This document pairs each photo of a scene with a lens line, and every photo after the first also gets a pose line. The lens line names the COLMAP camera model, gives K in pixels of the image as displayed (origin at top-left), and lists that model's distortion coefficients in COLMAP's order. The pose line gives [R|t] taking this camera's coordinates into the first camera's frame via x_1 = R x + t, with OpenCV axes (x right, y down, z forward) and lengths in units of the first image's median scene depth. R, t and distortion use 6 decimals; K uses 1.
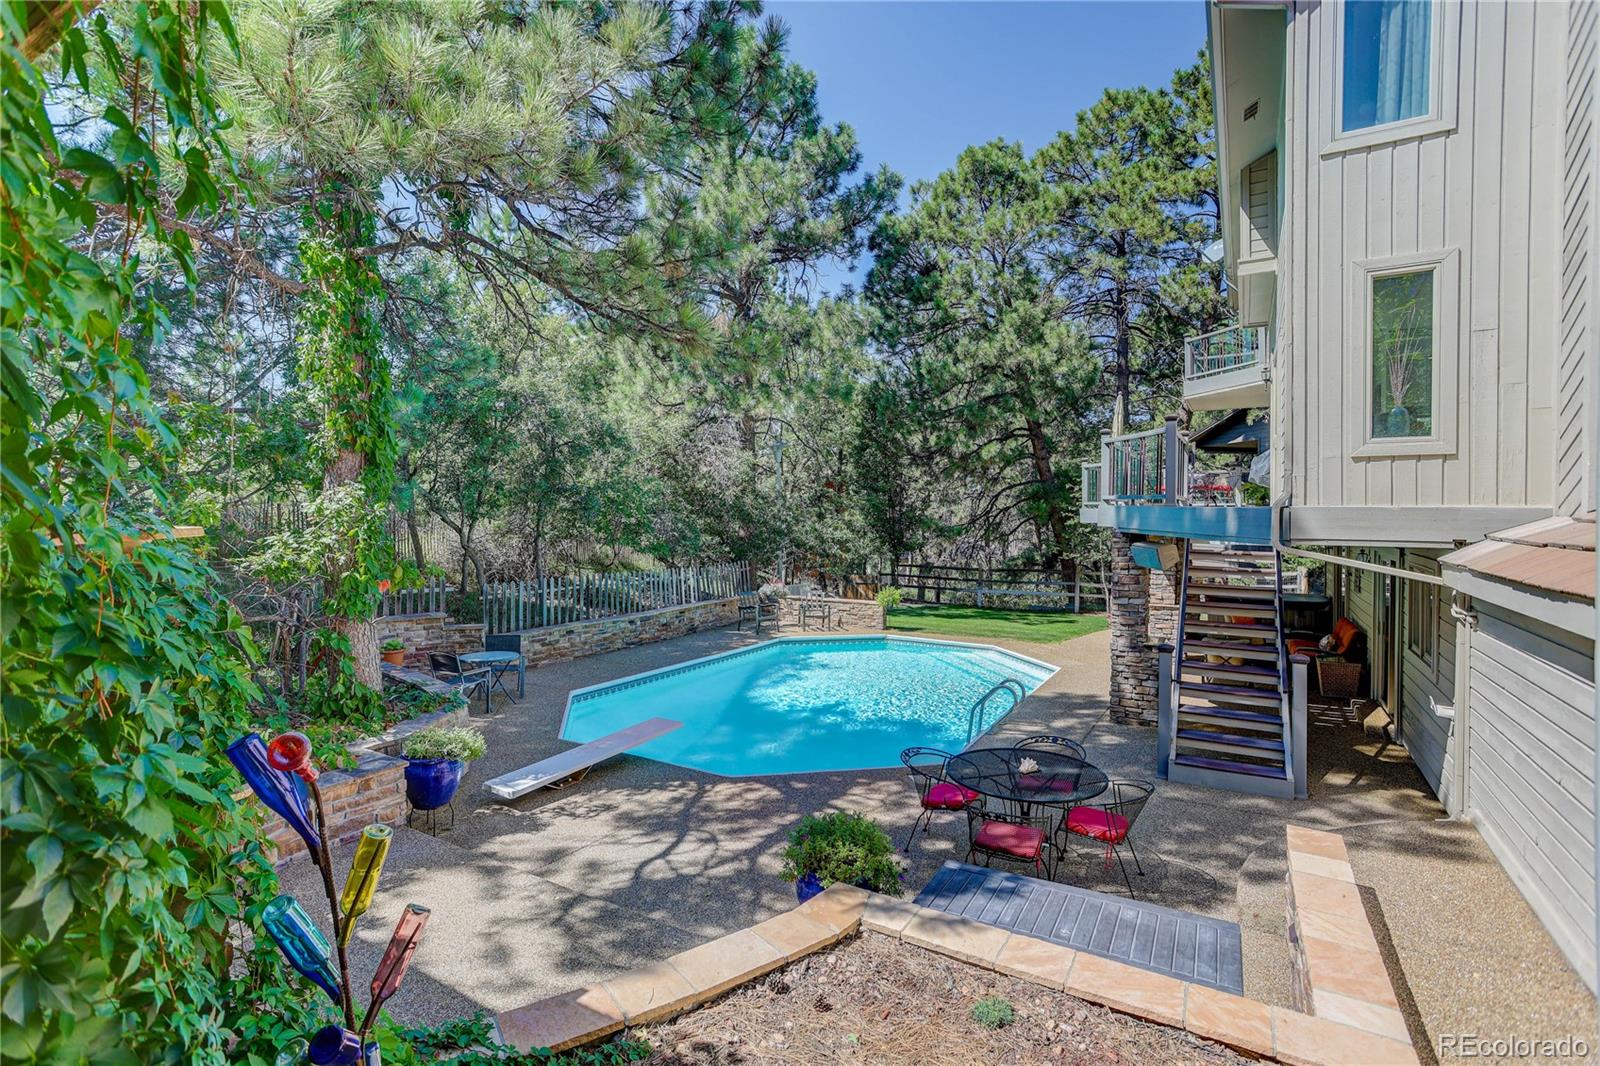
lens RADIAL K [[767.8, 0, 791.7], [0, 767.8, 518.3], [0, 0, 1]] dist [-0.048941, 0.032315]
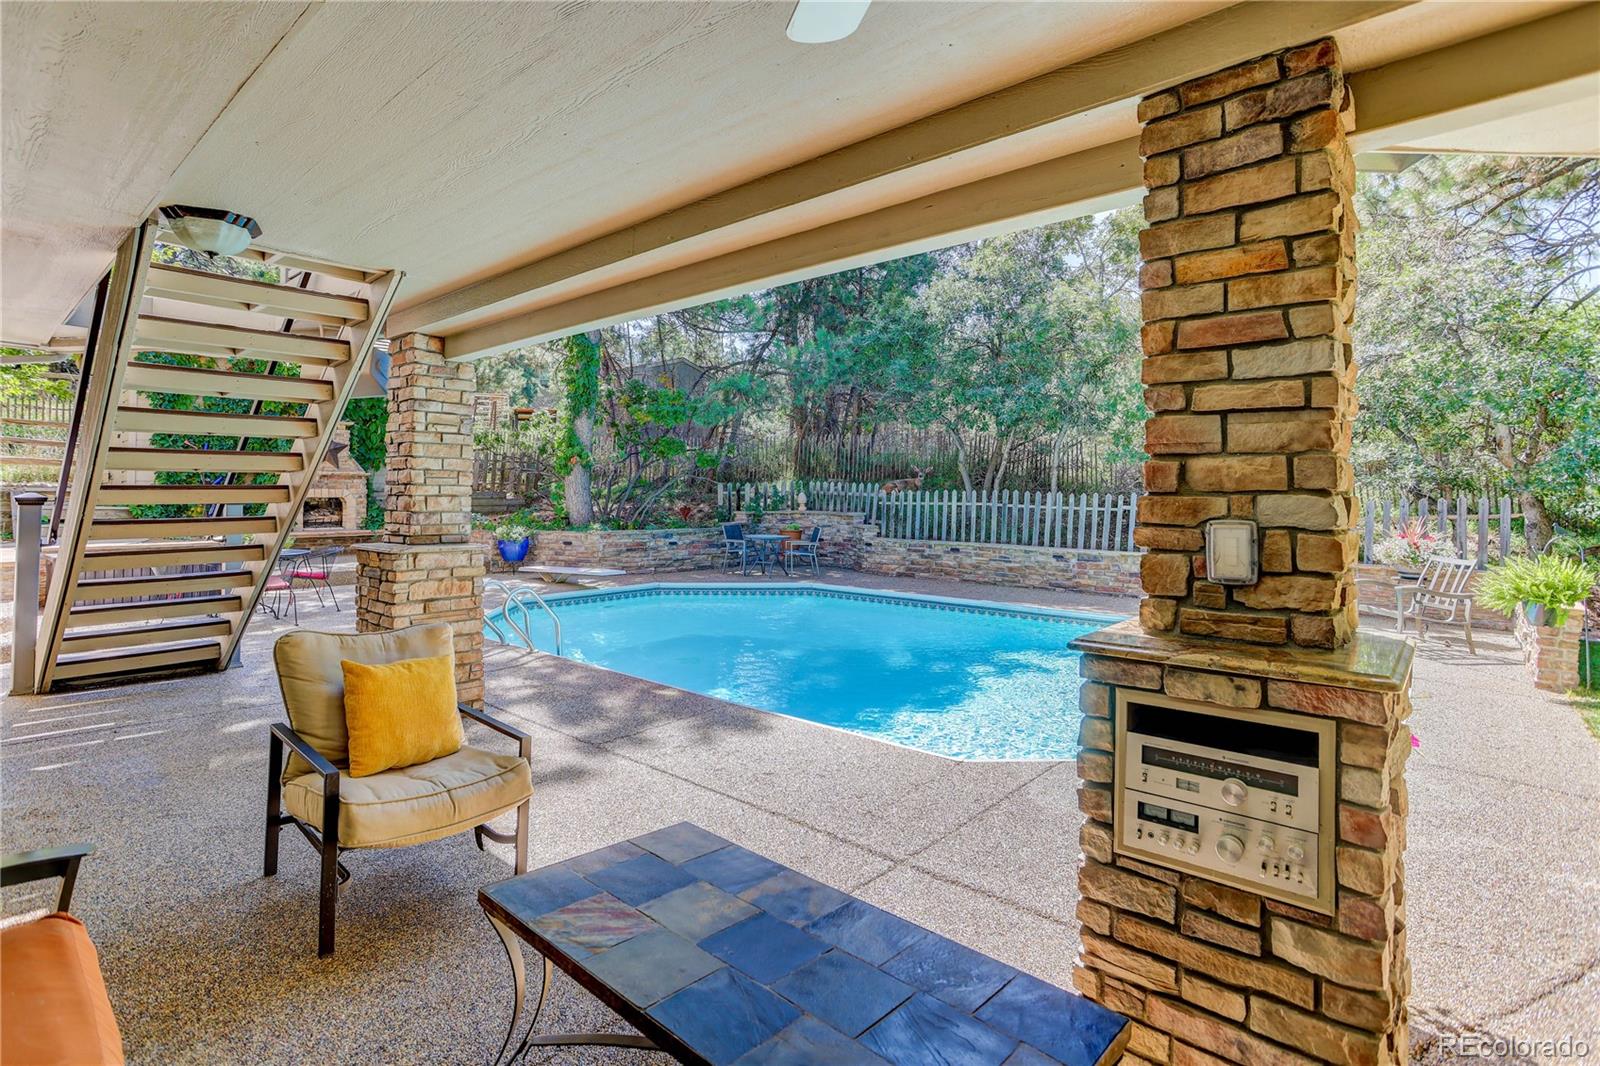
lens RADIAL K [[767.8, 0, 791.7], [0, 767.8, 518.3], [0, 0, 1]] dist [-0.048941, 0.032315]
pose [[-0.186899, 0.027537, -0.981993, 0.920550], [-0.008734, 0.999521, 0.029690, 0.114278], [0.982340, 0.014126, -0.186569, 1.333292]]
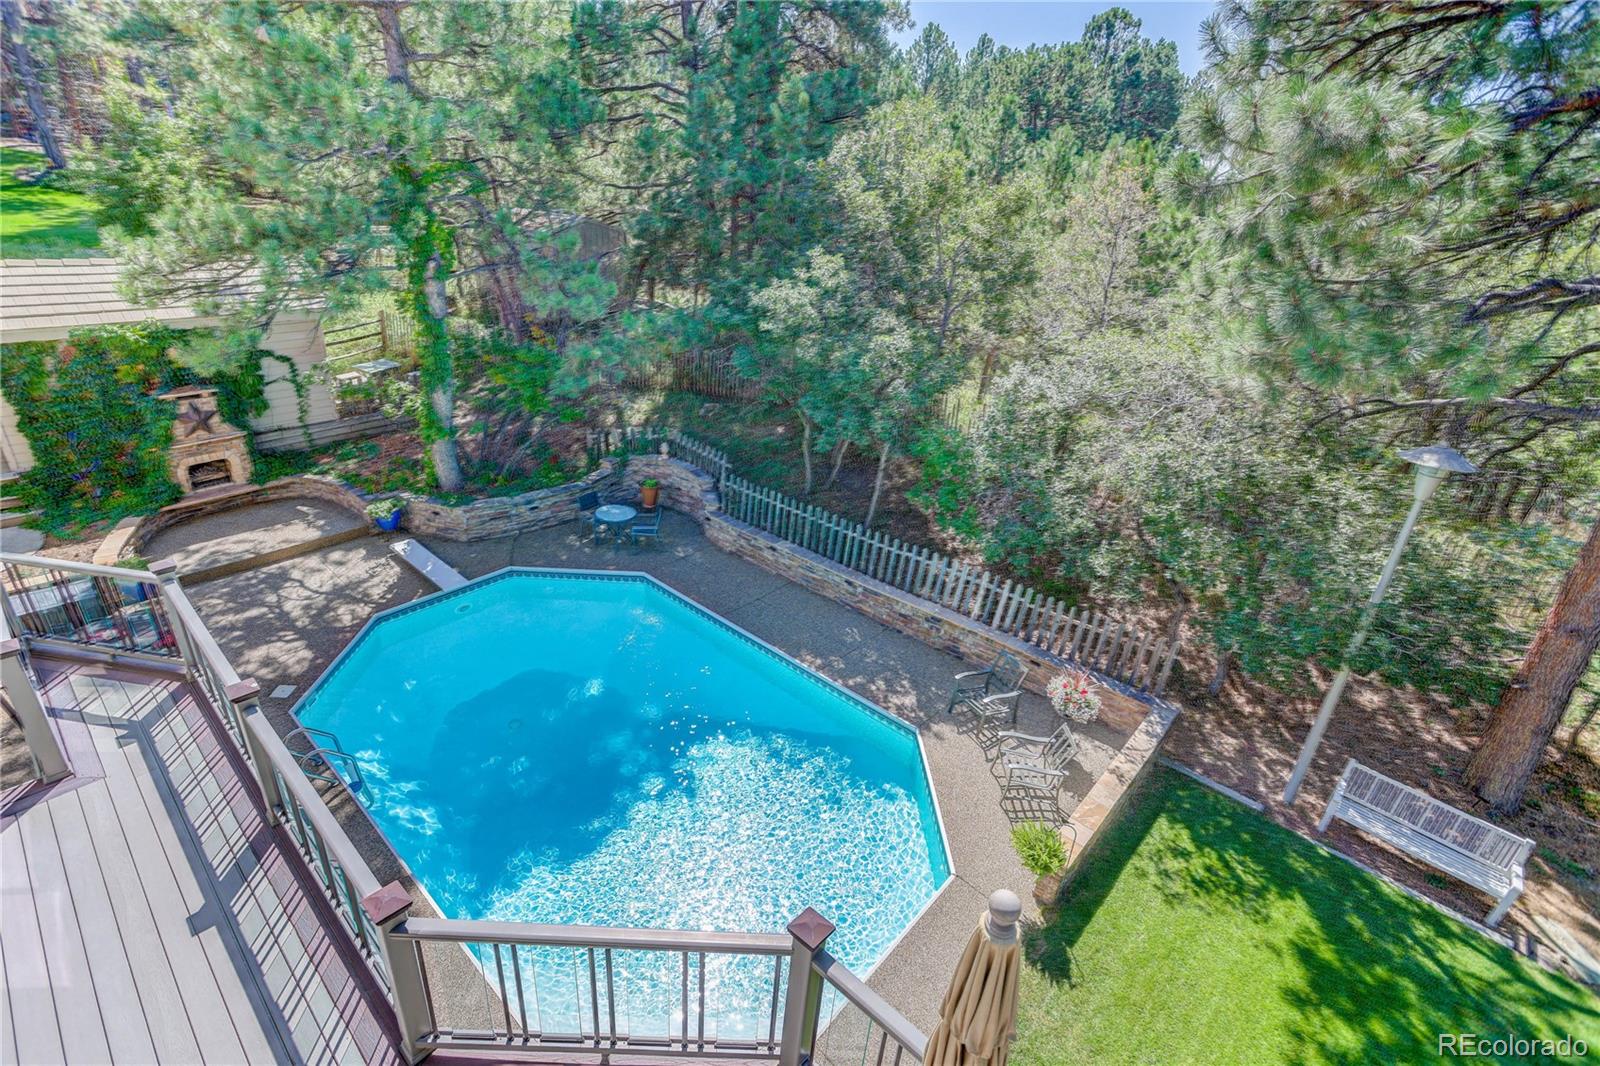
lens RADIAL K [[767.8, 0, 791.7], [0, 767.8, 518.3], [0, 0, 1]] dist [-0.048941, 0.032315]
pose [[-0.191351, 0.379574, -0.905157, 0.891707], [-0.056343, 0.916429, 0.396212, -0.424009], [0.979903, 0.126815, -0.153973, 1.613066]]
